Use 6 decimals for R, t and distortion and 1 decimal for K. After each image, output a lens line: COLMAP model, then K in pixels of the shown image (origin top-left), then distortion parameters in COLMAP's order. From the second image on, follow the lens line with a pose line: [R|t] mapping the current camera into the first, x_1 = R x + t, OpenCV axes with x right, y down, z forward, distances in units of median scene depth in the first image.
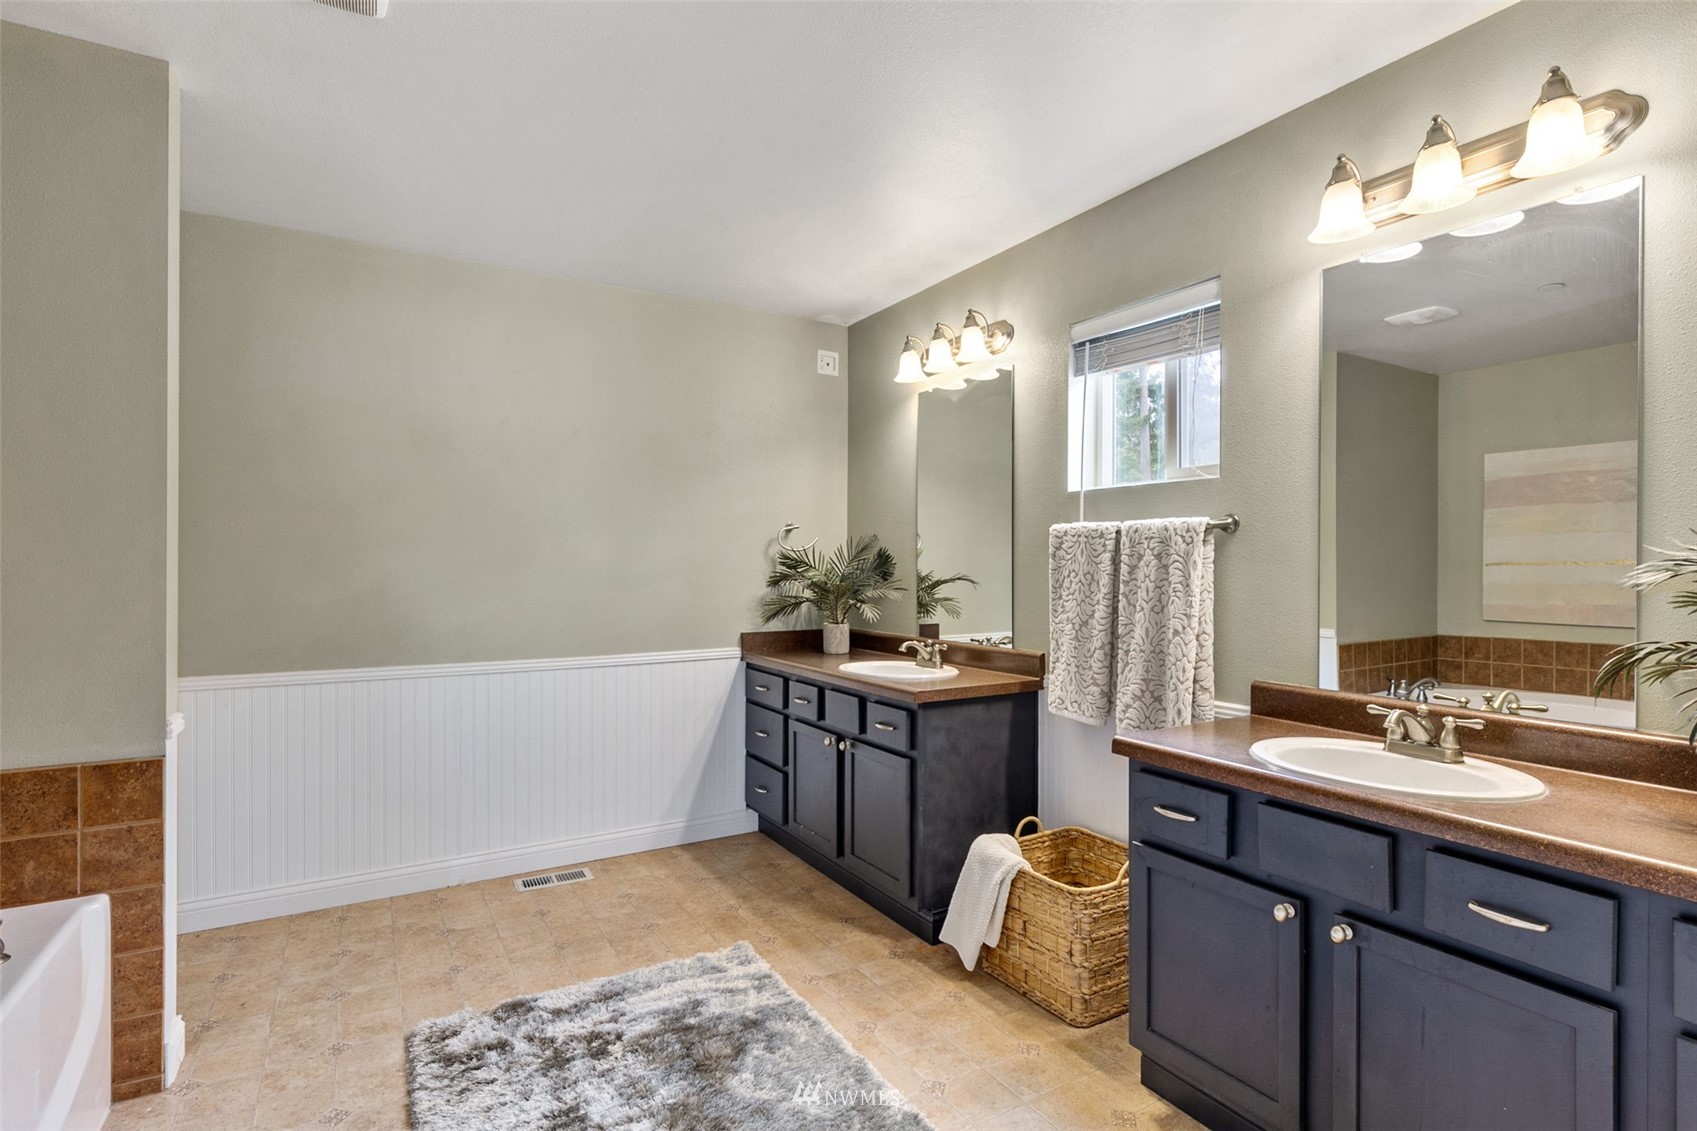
lens RADIAL K [[841.7, 0, 851.2], [0, 841.7, 568.5], [0, 0, 1]] dist [0.004018, 0.001166]
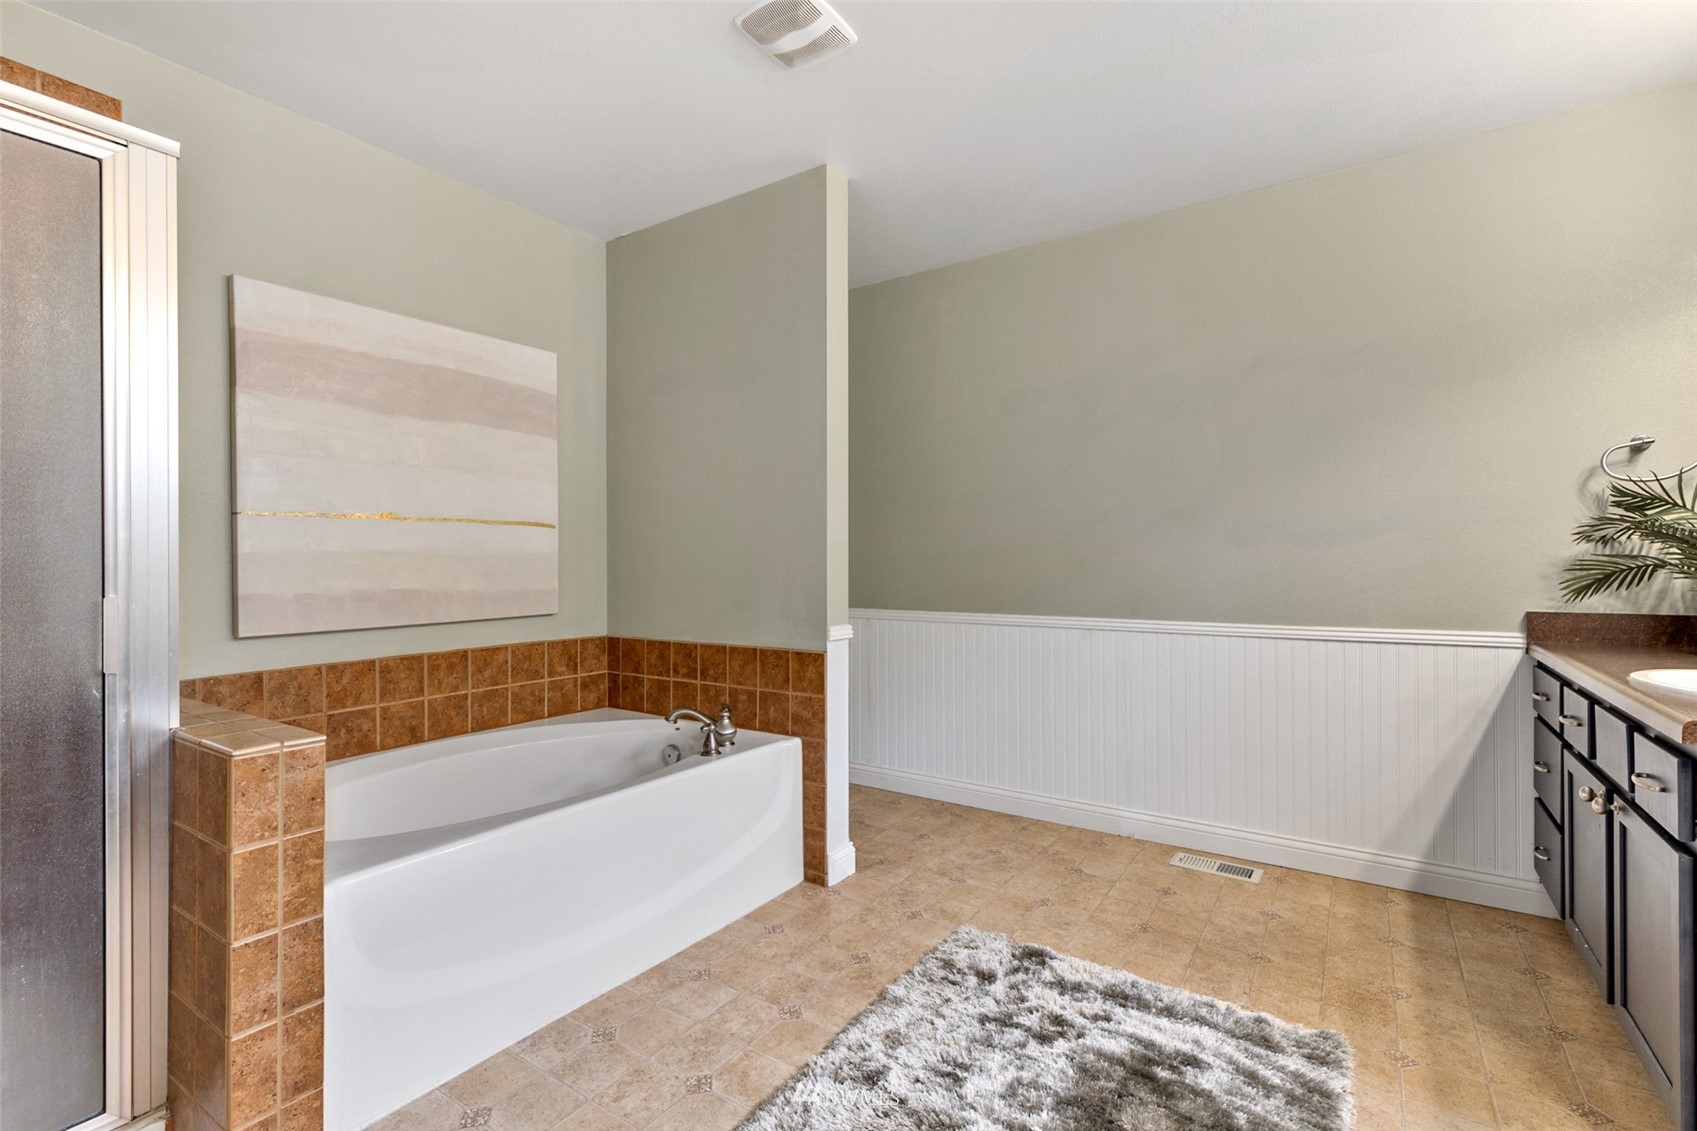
lens RADIAL K [[769.9, 0, 845.8], [0, 769.9, 558.5], [0, 0, 1]] dist [0.002413, 0.001179]
pose [[0.419690, -0.003773, -0.907660, 0.255408], [0.000938, 0.999993, -0.003723, 0.046841], [0.907667, 0.000711, 0.419690, 0.327680]]
